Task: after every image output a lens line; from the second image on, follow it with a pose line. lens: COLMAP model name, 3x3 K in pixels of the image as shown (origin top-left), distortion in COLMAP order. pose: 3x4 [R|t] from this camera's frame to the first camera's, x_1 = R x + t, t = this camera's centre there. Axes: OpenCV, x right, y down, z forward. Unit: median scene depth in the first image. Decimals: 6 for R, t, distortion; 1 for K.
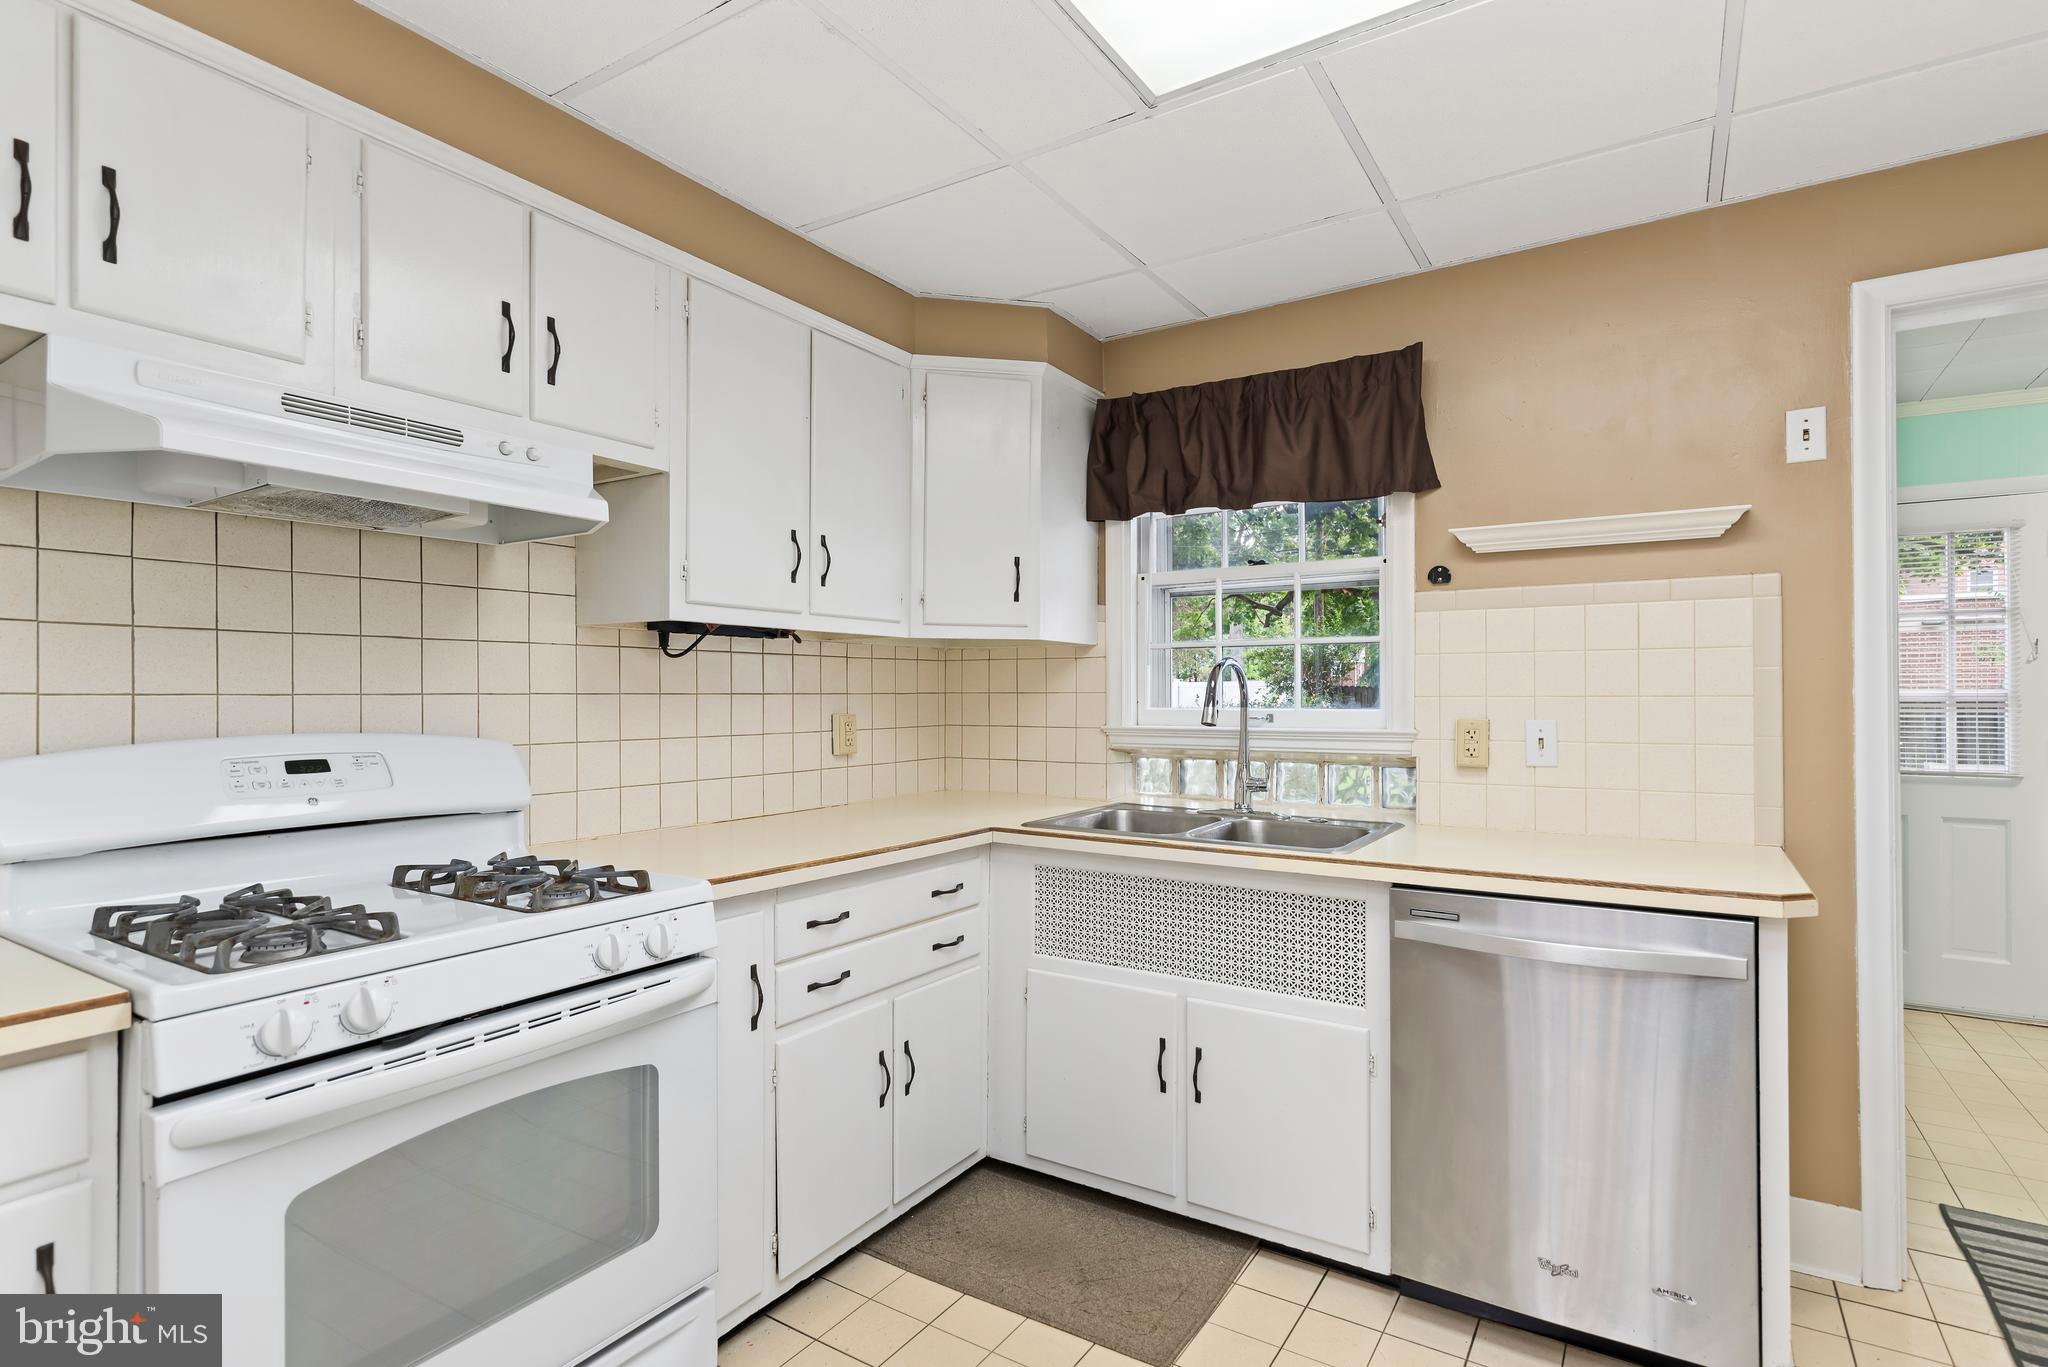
lens RADIAL K [[1004.6, 0, 1061.9], [0, 1004.6, 692.4], [0, 0, 1]] dist [-0.000223, 0.000166]
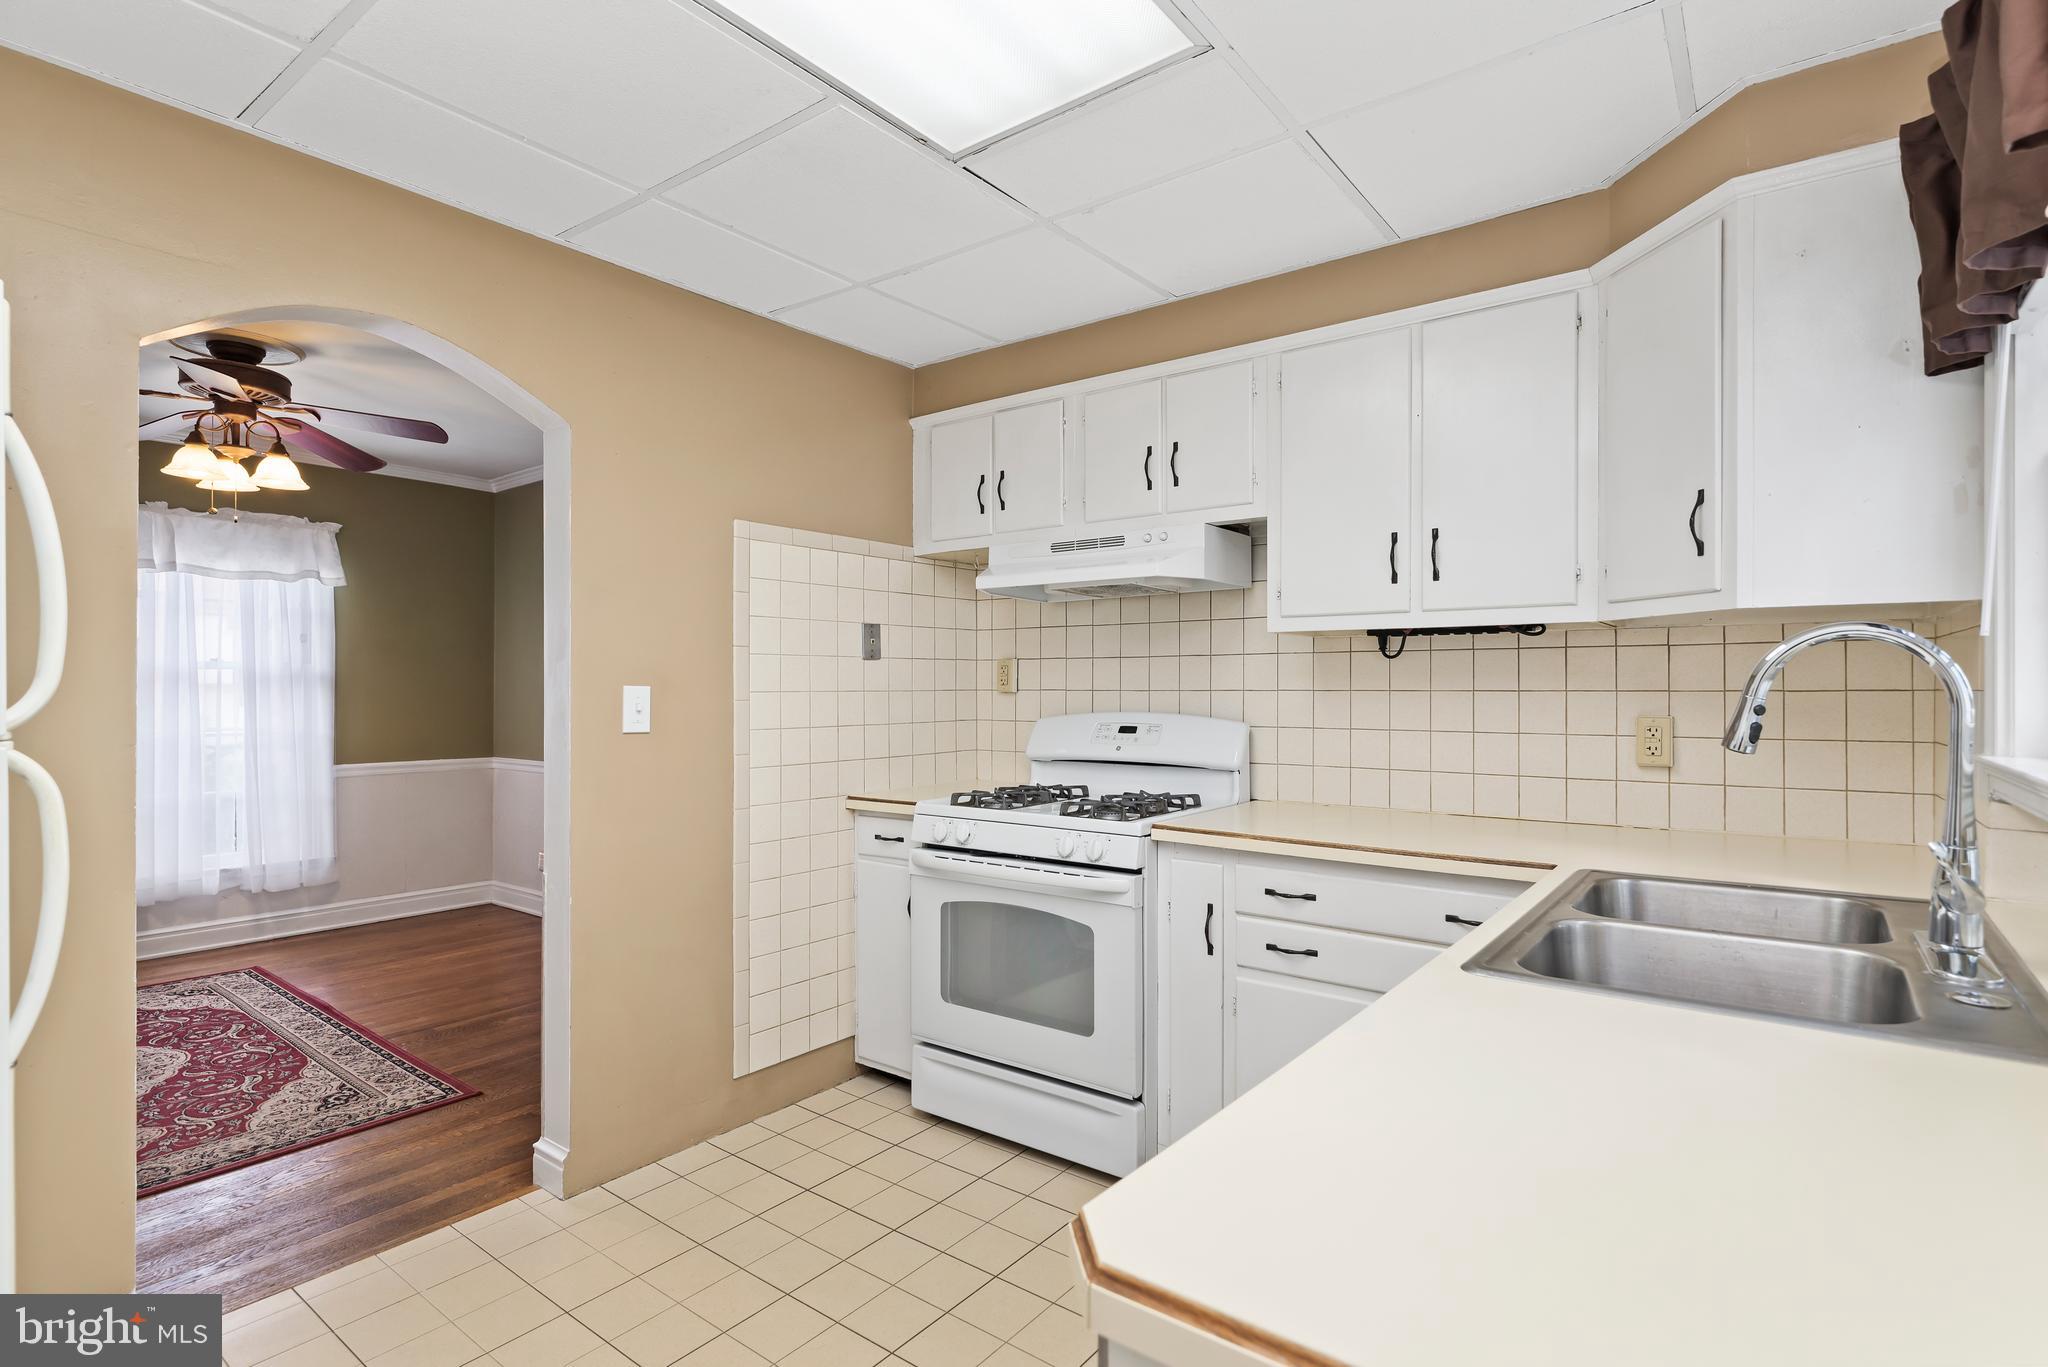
lens RADIAL K [[1004.6, 0, 1027.0], [0, 1004.6, 690.2], [0, 0, 1]] dist [-0.000223, 0.000166]
pose [[-0.115536, 0.002222, -0.993301, 0.723080], [0.000504, 0.999998, 0.002178, -0.001686], [0.993303, -0.000249, -0.115537, 0.676719]]
